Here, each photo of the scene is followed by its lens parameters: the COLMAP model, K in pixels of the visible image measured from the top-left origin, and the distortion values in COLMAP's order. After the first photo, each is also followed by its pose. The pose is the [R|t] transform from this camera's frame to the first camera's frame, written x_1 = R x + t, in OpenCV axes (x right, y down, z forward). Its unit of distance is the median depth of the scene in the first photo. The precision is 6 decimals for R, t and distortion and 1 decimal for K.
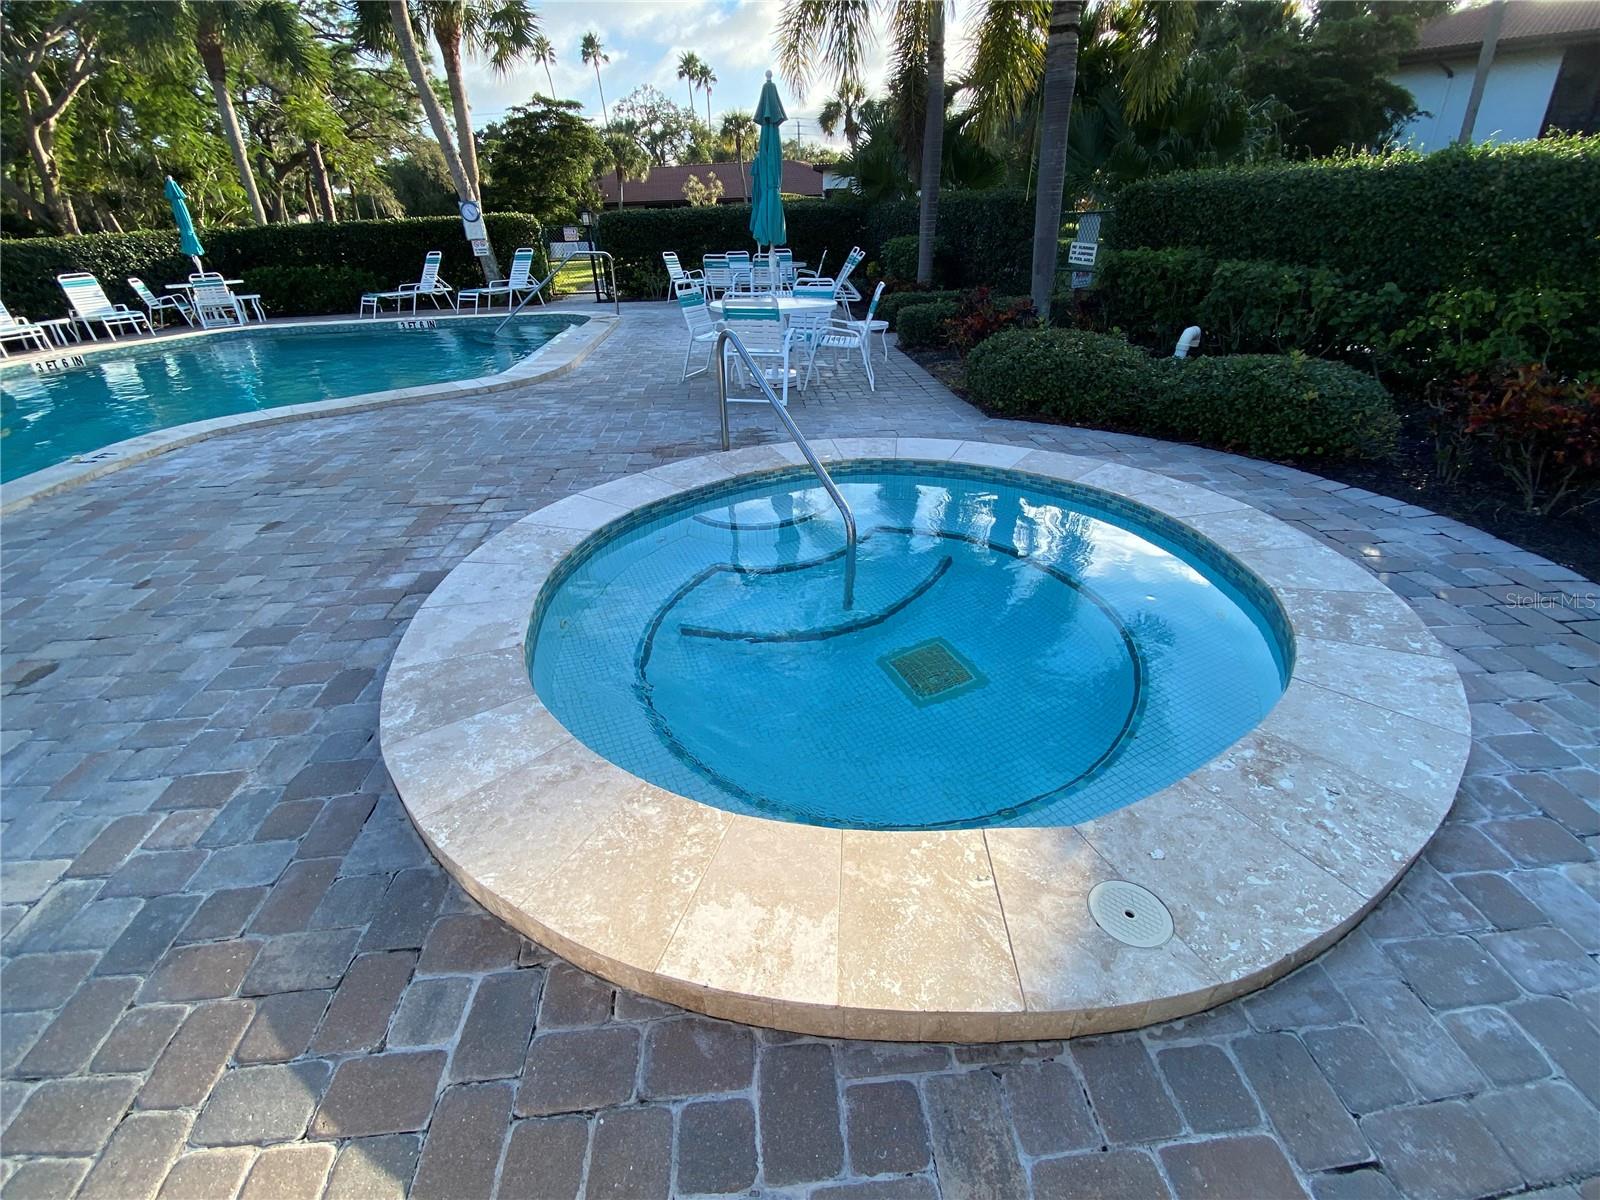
lens RADIAL K [[701.4, 0, 800.0], [0, 701.4, 600.0], [0, 0, 1]] dist [0.018803, -0.020145]
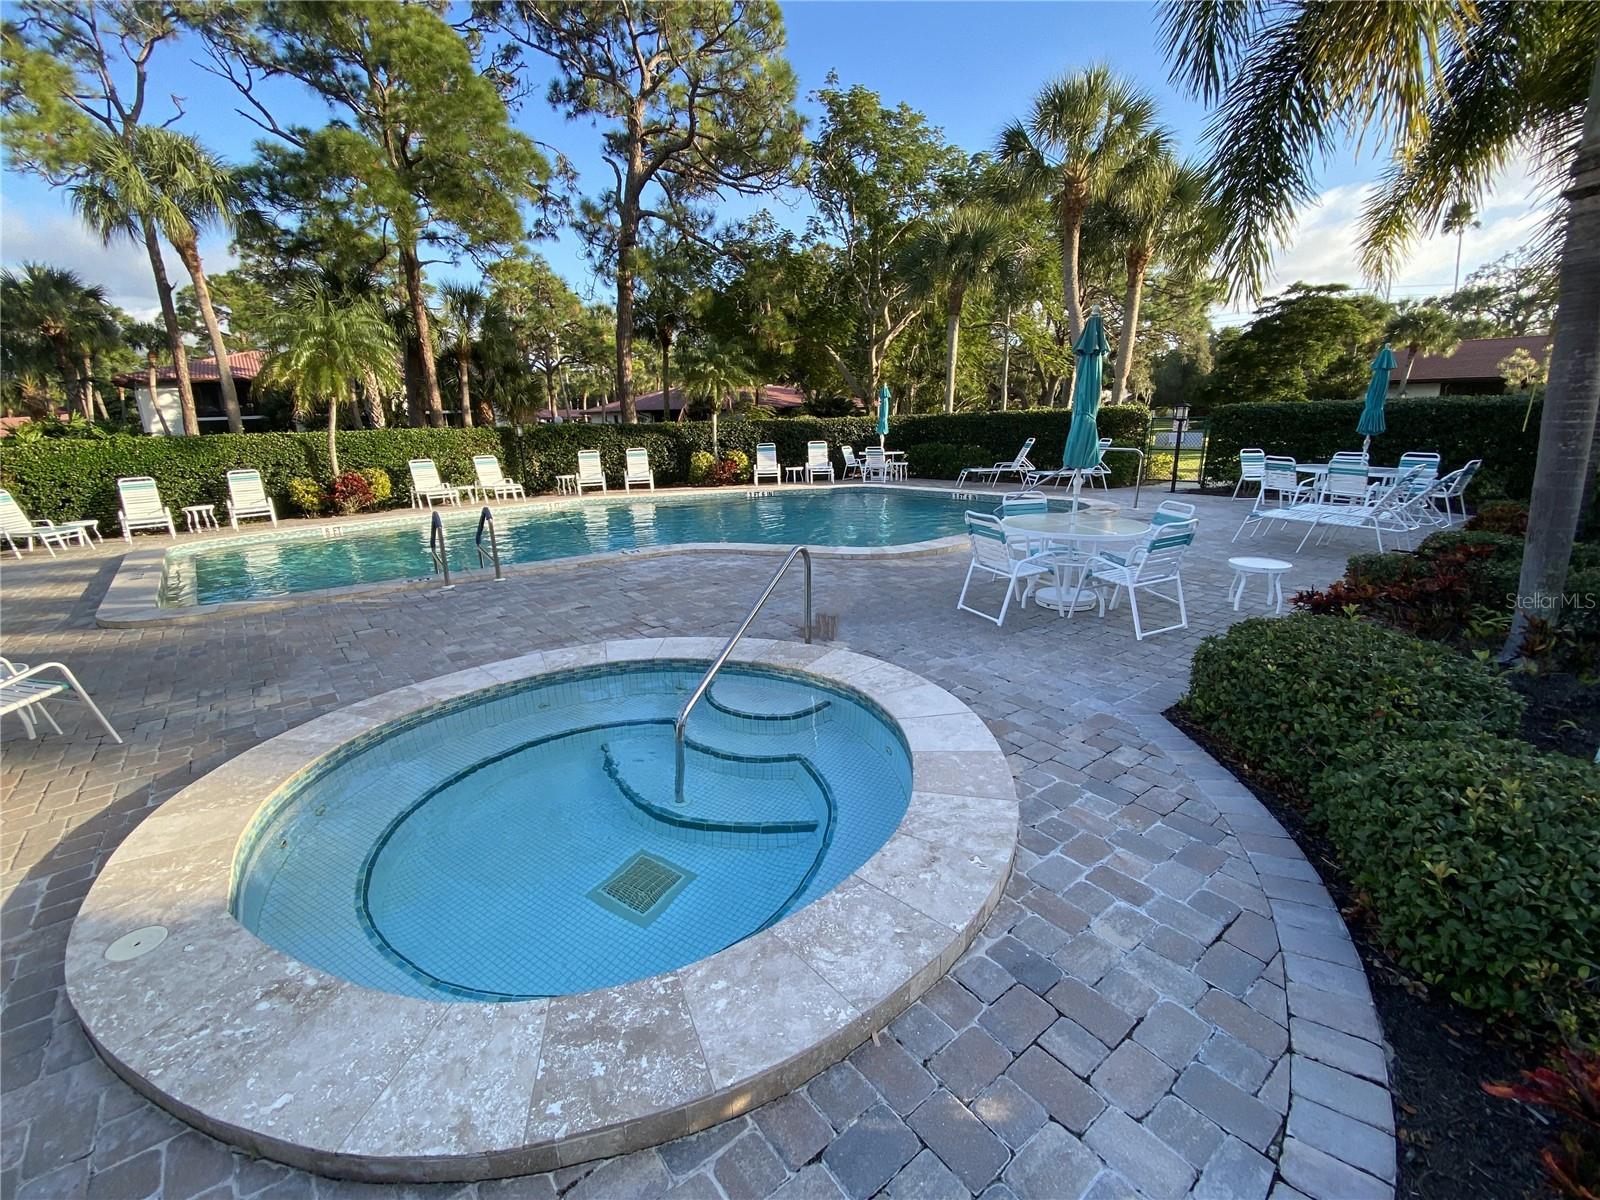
lens RADIAL K [[717.9, 0, 800.0], [0, 717.9, 600.0], [0, 0, 1]] dist [0.036494, -0.035231]
pose [[0.549606, 0.223307, -0.805026, 0.315917], [-0.388739, 0.921295, -0.009840, -0.101244], [0.739470, 0.318353, 0.593158, 0.112479]]
